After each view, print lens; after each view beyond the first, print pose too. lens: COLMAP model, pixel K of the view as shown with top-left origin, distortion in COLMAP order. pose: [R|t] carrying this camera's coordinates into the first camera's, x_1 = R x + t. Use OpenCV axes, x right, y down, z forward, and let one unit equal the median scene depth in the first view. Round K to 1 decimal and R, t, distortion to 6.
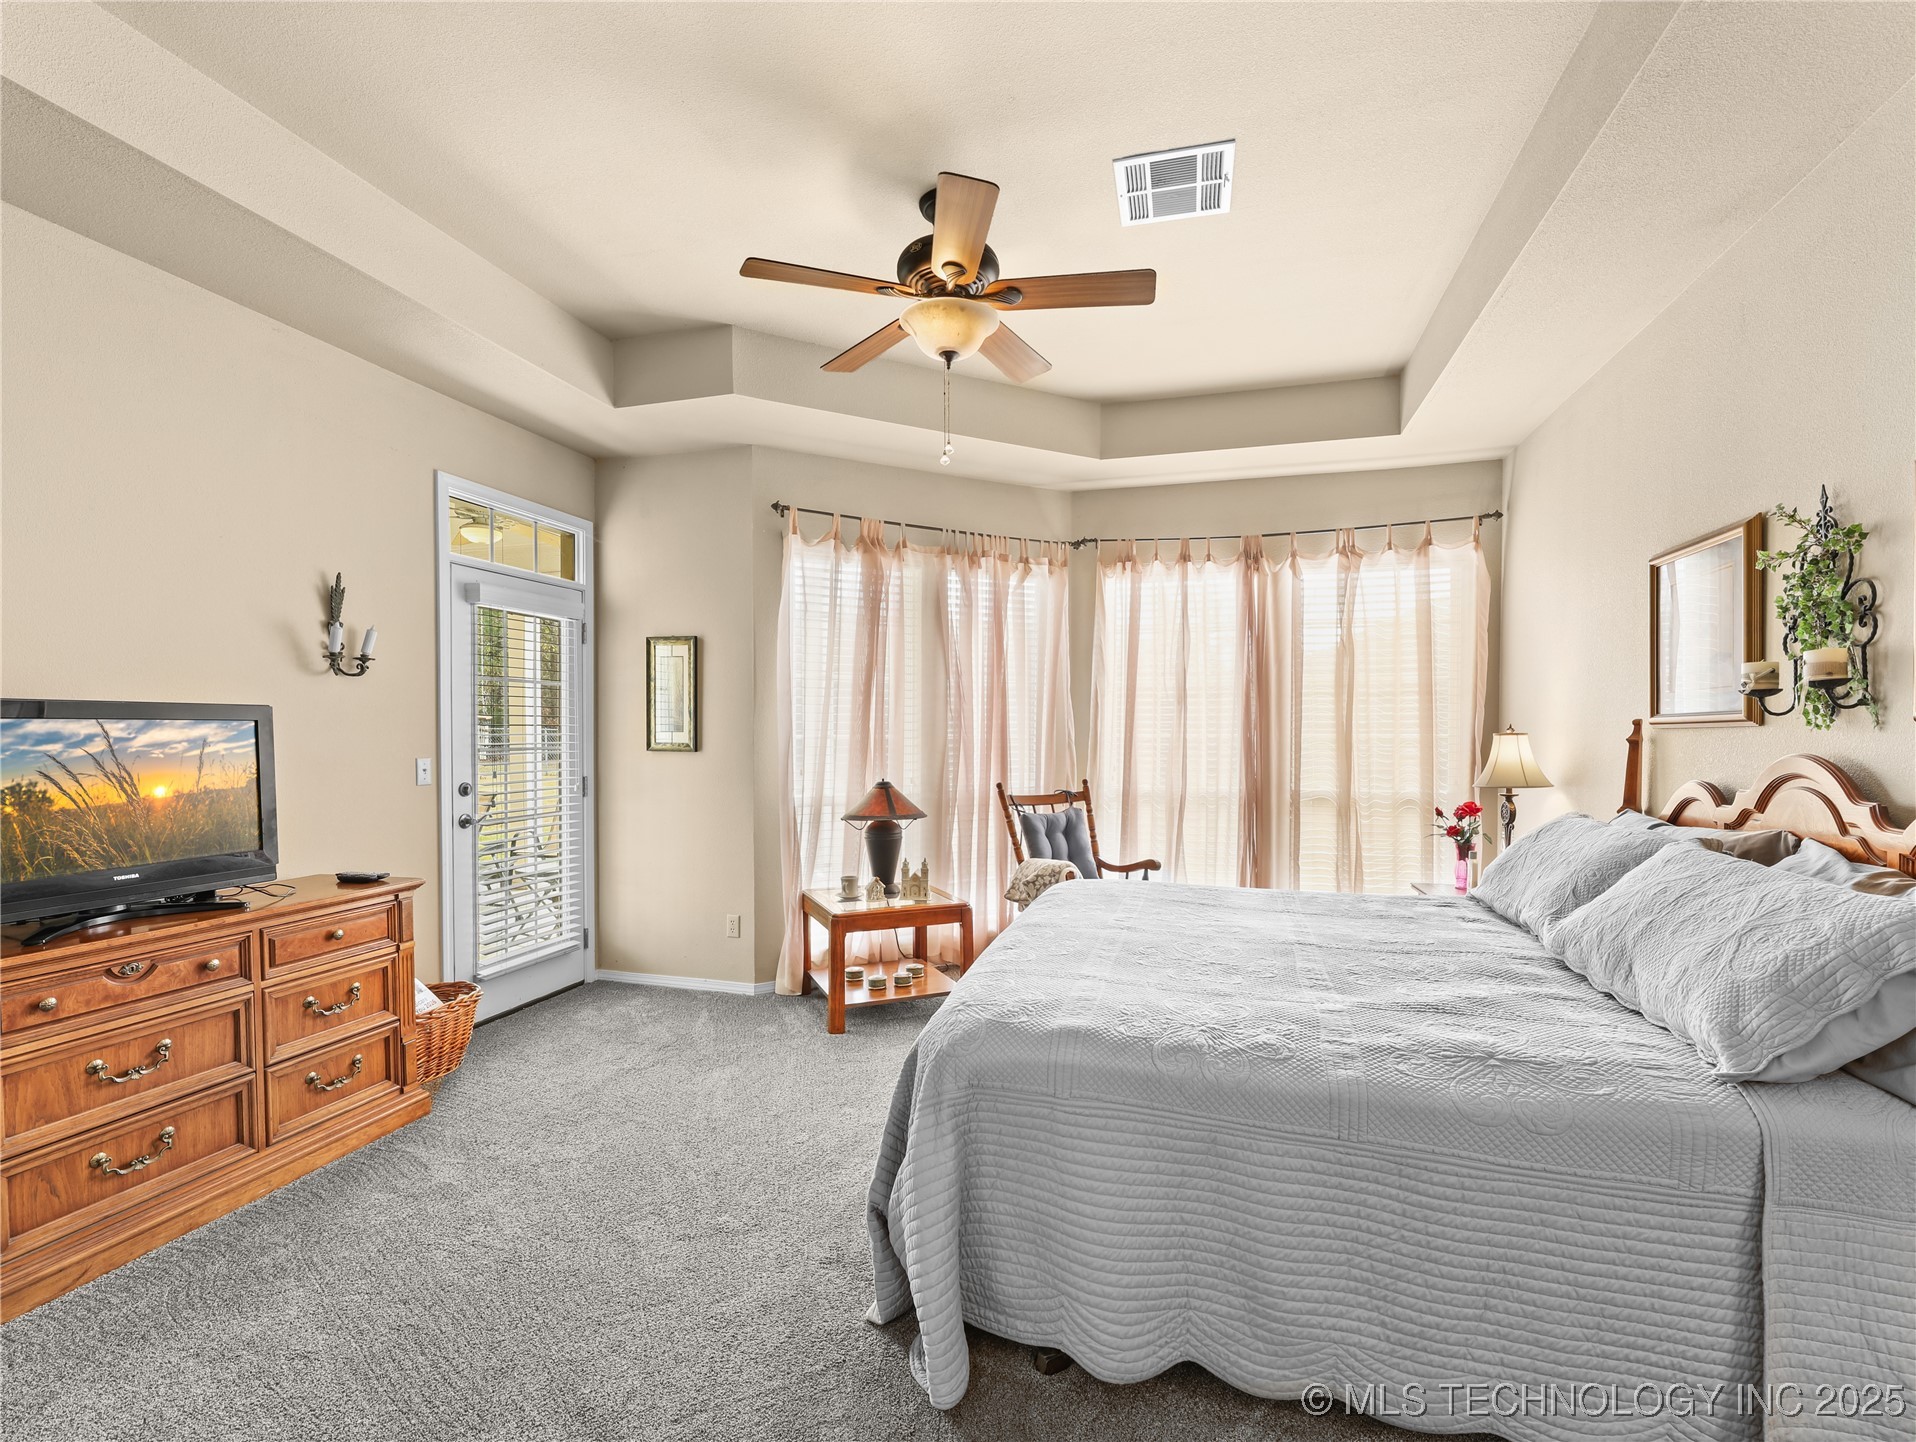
lens RADIAL K [[874.0, 0, 957.8], [0, 874.0, 736.5], [0, 0, 1]] dist [-0.000931, -0.001631]
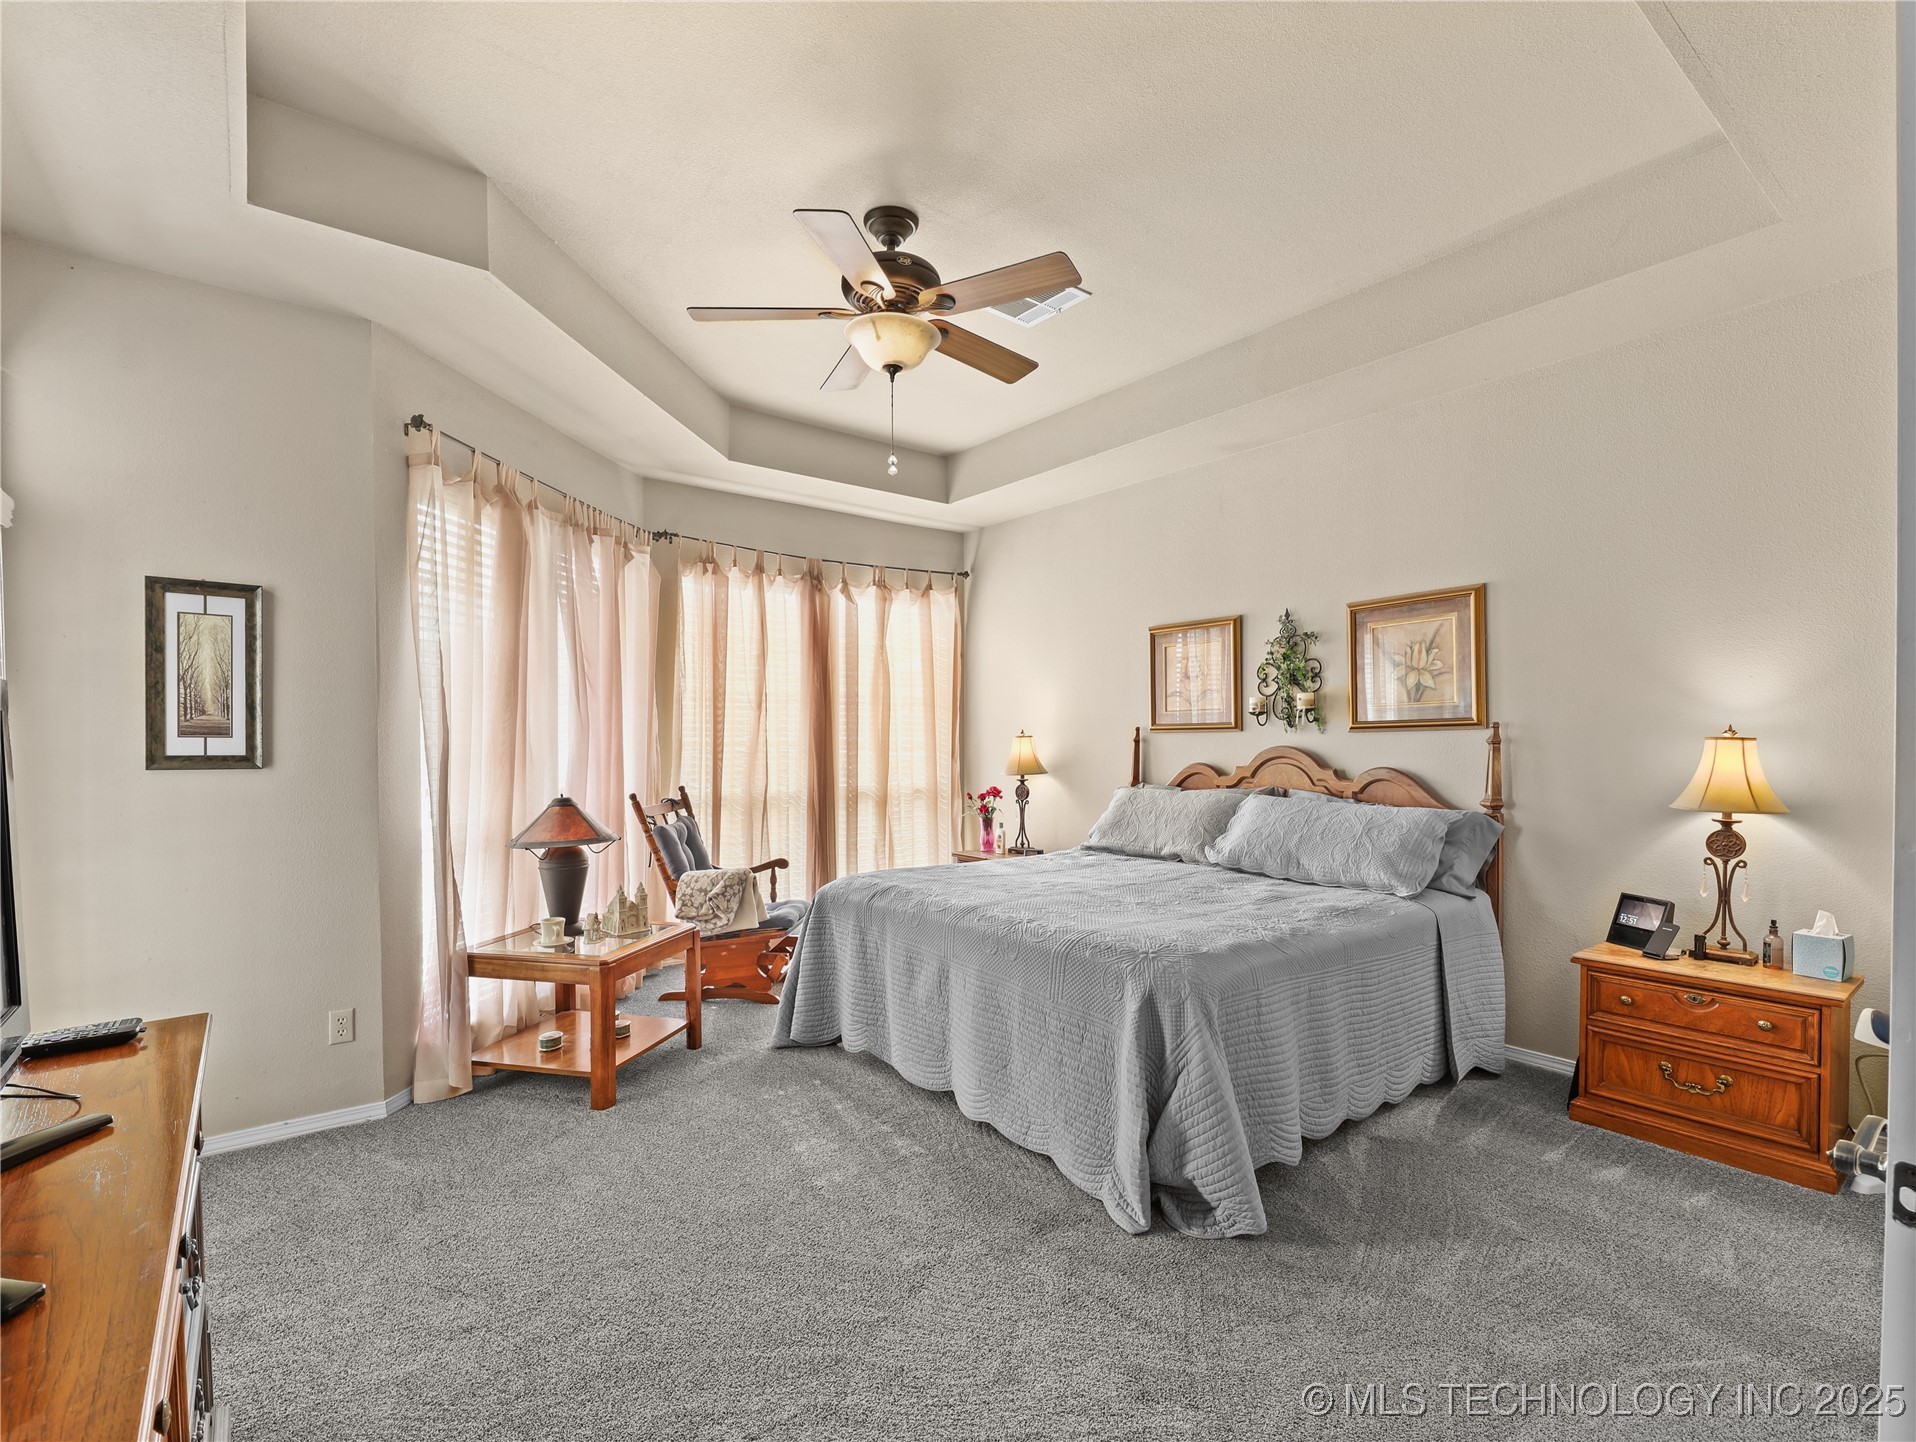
lens RADIAL K [[898.5, 0, 954.0], [0, 898.5, 736.5], [0, 0, 1]] dist [-0.003835, -0.001154]
pose [[0.586331, -0.002223, 0.810069, -0.529710], [0.007352, 0.999970, -0.002577, -0.000409], [-0.810038, 0.007467, 0.586329, 0.209164]]
